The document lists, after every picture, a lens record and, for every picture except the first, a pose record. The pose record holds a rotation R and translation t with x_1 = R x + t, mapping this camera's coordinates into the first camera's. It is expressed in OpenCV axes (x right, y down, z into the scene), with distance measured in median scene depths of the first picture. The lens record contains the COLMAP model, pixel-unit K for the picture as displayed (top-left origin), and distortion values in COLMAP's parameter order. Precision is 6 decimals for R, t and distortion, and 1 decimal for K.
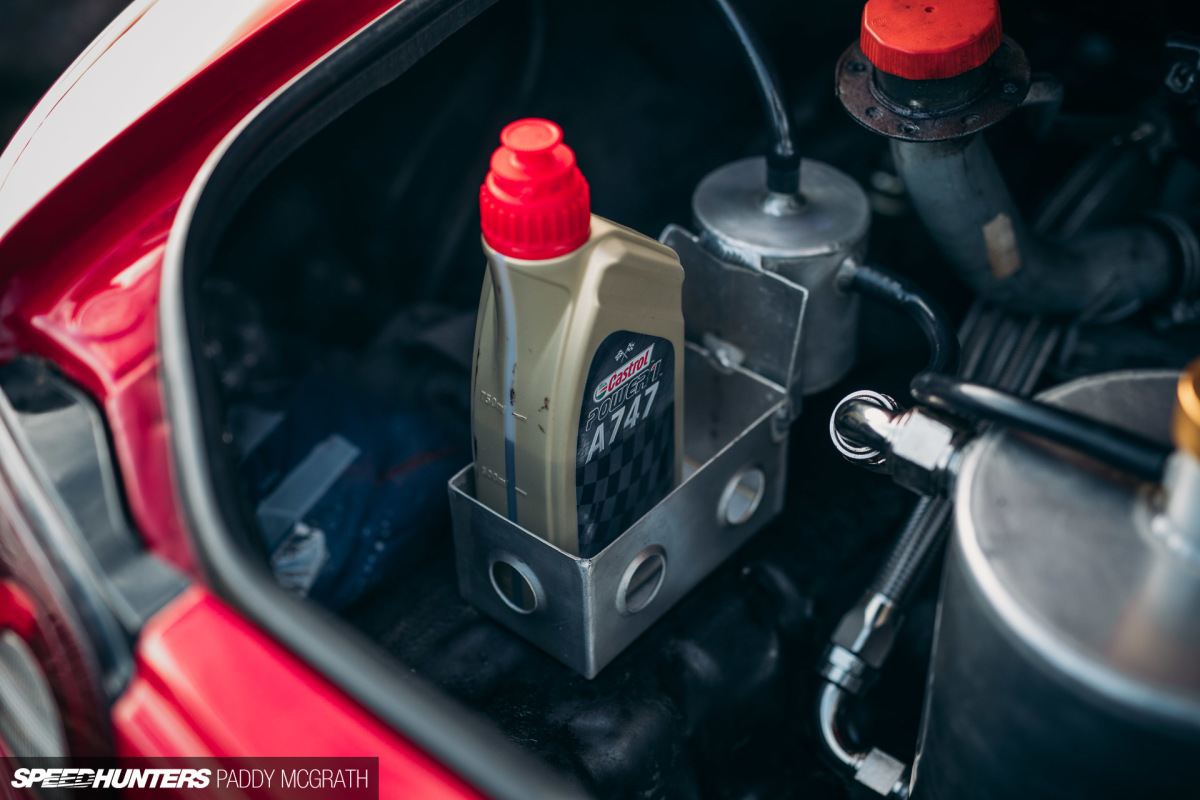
lens RADIAL K [[1737.5, 0, 600.0], [0, 1737.5, 400.0], [0, 0, 1]] dist [-0.034948, 0.028246]
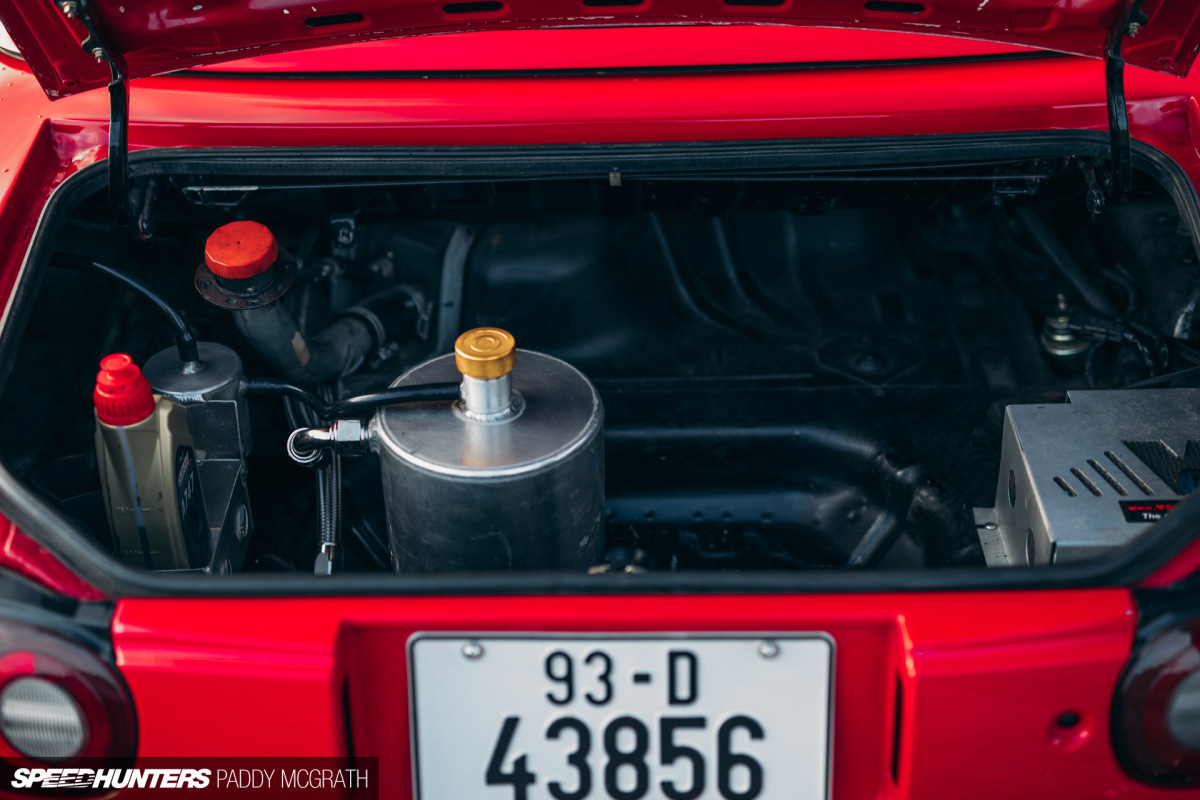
lens RADIAL K [[1737.5, 0, 600.0], [0, 1737.5, 400.0], [0, 0, 1]] dist [-0.034948, 0.028246]
pose [[0.762893, -0.361066, 0.536307, -0.602623], [0.418423, 0.908108, 0.016174, 0.072982], [-0.492865, 0.212064, 0.843868, -0.799103]]
